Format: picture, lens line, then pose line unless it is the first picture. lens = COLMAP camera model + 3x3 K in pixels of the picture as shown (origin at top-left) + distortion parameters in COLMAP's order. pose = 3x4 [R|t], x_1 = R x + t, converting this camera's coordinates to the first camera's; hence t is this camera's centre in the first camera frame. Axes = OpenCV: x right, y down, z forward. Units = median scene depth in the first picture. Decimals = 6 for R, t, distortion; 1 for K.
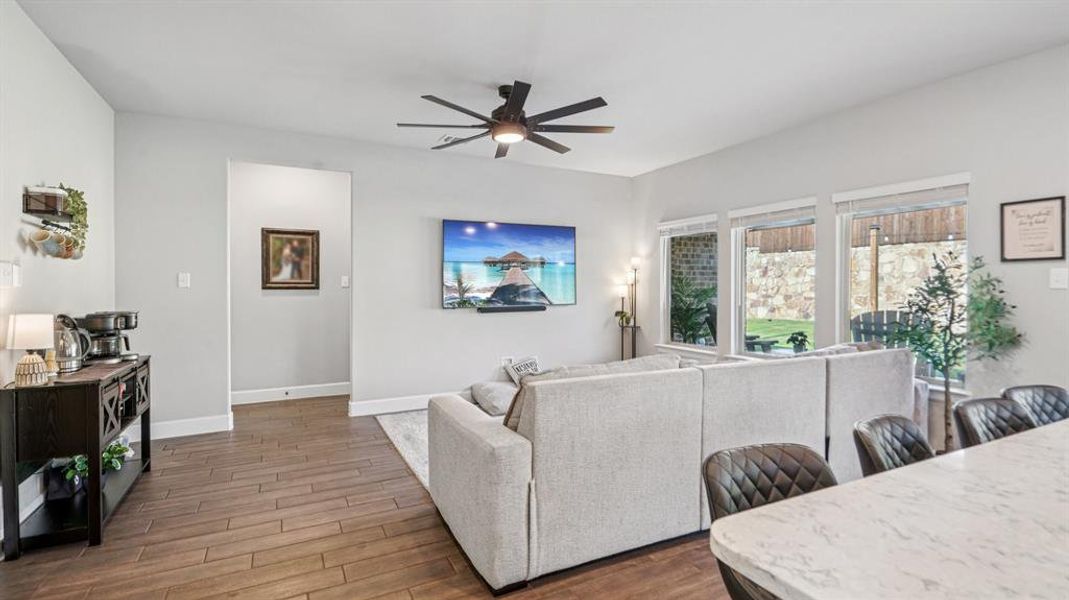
lens RADIAL K [[500.2, 0, 532.3], [0, 500.2, 293.0], [0, 0, 1]] dist [-0.001187, -0.000645]
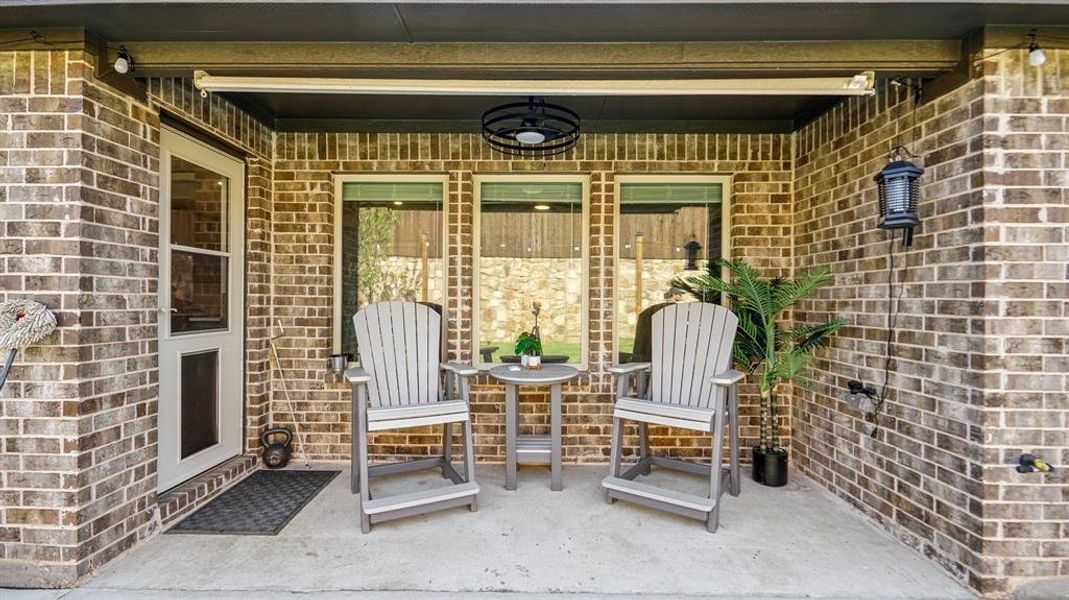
lens RADIAL K [[490.2, 0, 537.0], [0, 490.2, 304.8], [0, 0, 1]] dist [-0.000524, -0.000549]
pose [[-0.474315, 0.001347, -0.880354, 0.820818], [-0.020231, 0.999718, 0.012430, 0.016865], [0.880123, 0.023706, -0.474154, 0.955432]]
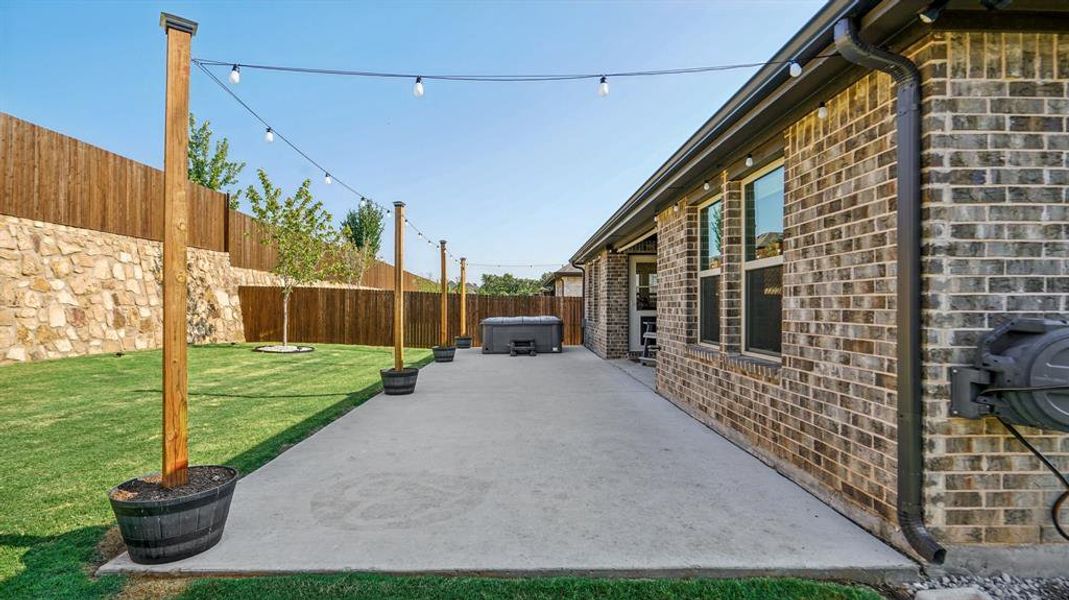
lens RADIAL K [[507.3, 0, 534.5], [0, 507.3, 300.0], [0, 0, 1]] dist [-0.001094, -0.000586]
pose [[-0.896918, 0.003893, 0.442180, 0.199649], [0.005143, 0.999985, 0.001629, 0.016581], [-0.442167, 0.003735, -0.896925, 2.042383]]
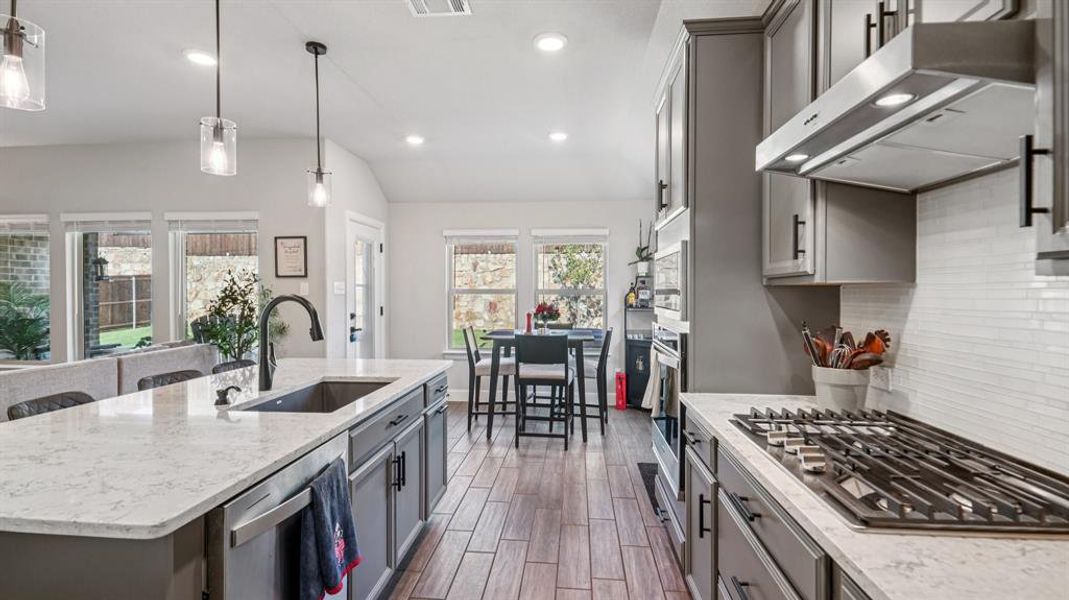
lens RADIAL K [[500.2, 0, 532.3], [0, 500.2, 293.0], [0, 0, 1]] dist [-0.001187, -0.000645]
pose [[0.532176, -0.004651, 0.846621, 0.050475], [0.010446, 0.999945, -0.001073, -0.003664], [-0.846570, 0.009415, 0.532195, -0.177227]]
